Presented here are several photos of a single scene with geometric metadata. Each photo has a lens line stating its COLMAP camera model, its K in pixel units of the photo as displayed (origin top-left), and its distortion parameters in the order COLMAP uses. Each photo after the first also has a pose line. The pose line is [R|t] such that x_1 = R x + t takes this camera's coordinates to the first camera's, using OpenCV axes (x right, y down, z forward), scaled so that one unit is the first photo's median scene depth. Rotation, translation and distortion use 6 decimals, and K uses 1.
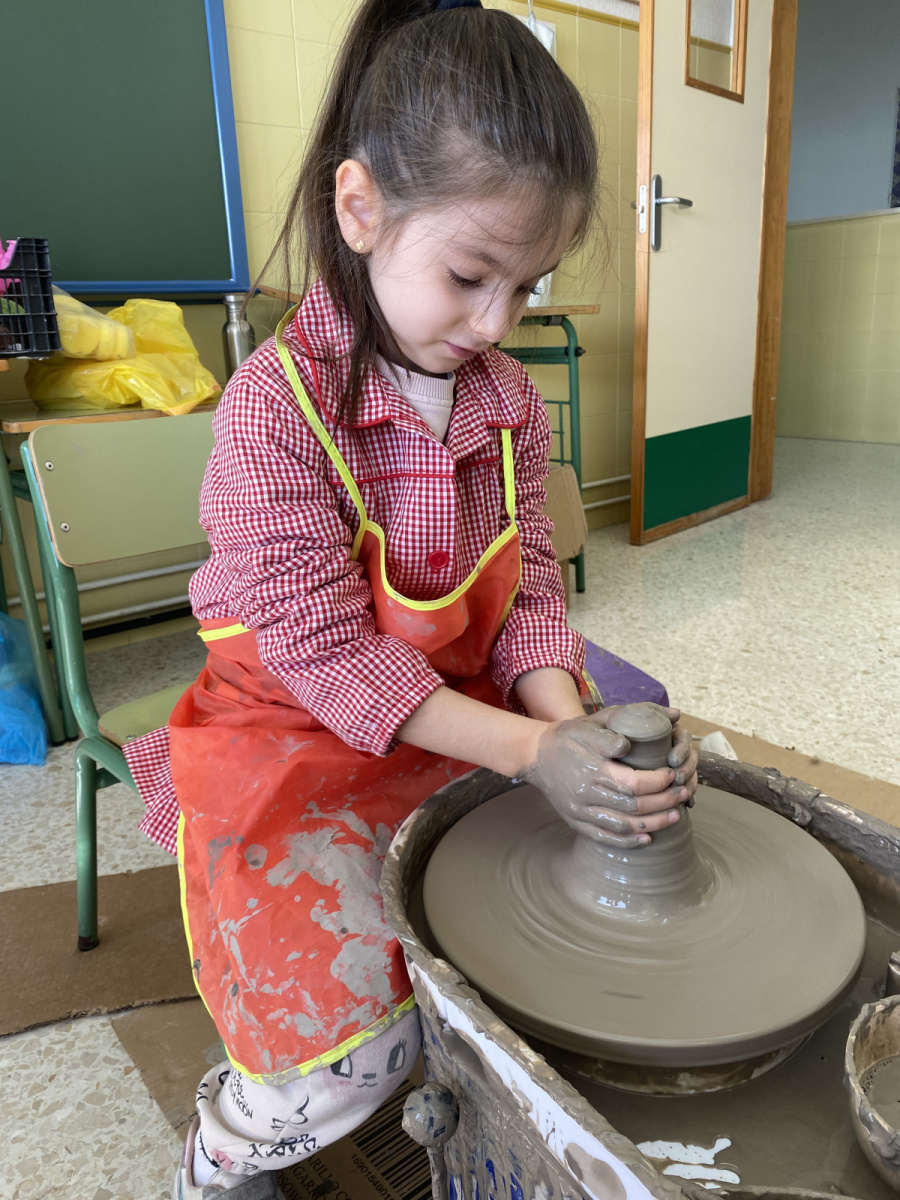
lens RADIAL K [[922.5, 0, 452.7], [0, 922.5, 603.6], [0, 0, 1]] dist [-0.007790, 0.010481]
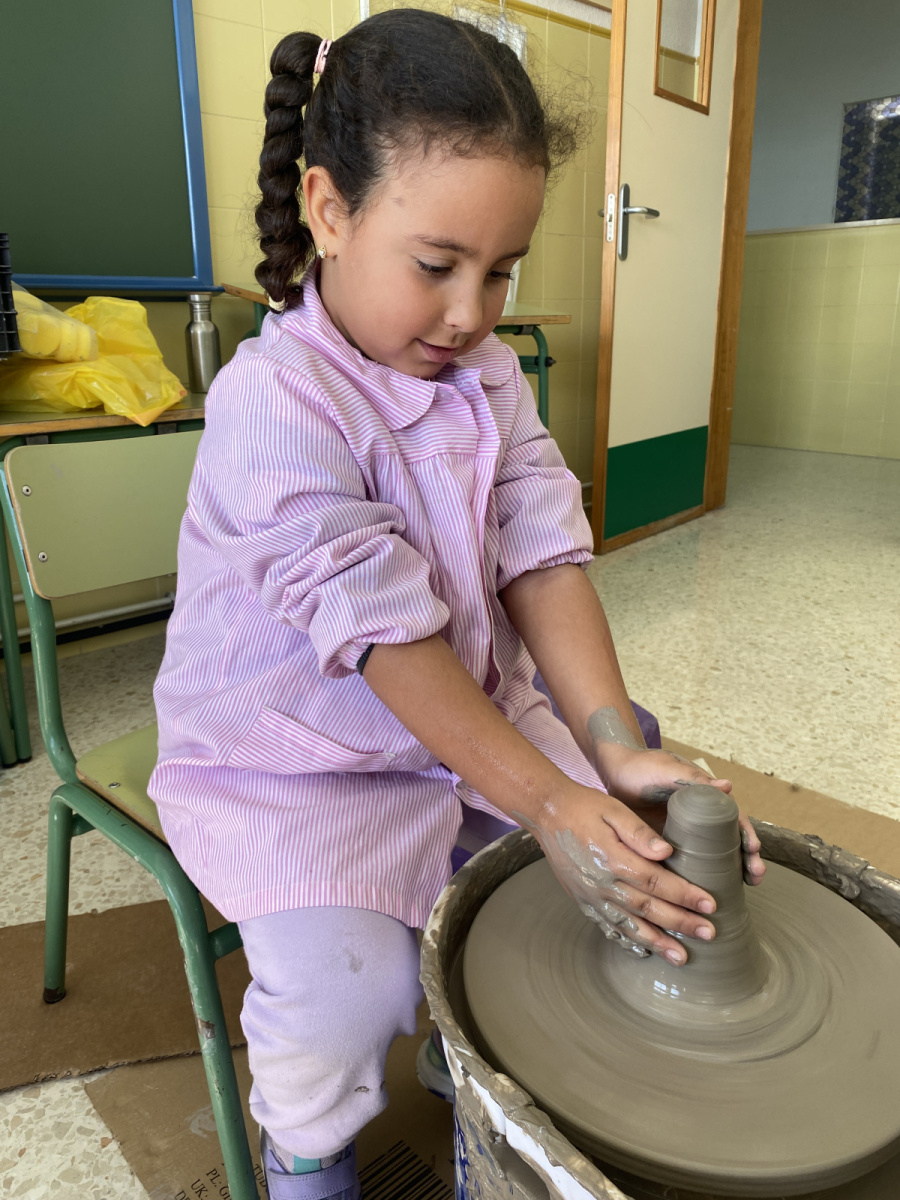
lens RADIAL K [[922.2, 0, 450.0], [0, 922.2, 600.0], [0, 0, 1]] dist [-0.003668, 0.003782]
pose [[0.997926, 0.013042, 0.063035, -0.034310], [-0.013223, 0.999910, 0.002454, -0.023048], [-0.062997, -0.003283, 0.998008, 0.024757]]
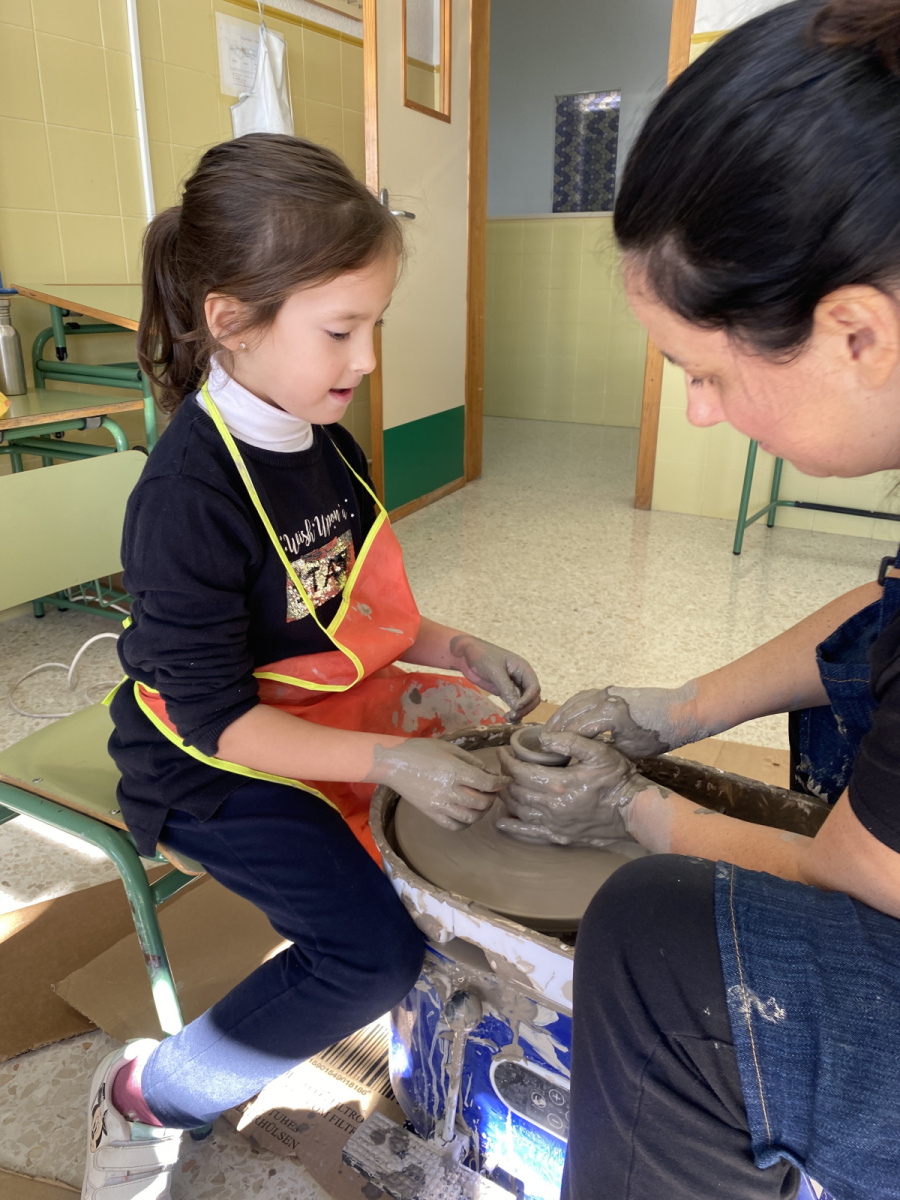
lens RADIAL K [[902.2, 0, 453.9], [0, 902.2, 606.2], [0, 0, 1]] dist [0.087301, -0.118875]
pose [[0.943200, -0.067014, 0.325397, -0.124508], [0.051689, 0.997118, 0.055525, -0.038755], [-0.328181, -0.035551, 0.943946, -0.101379]]
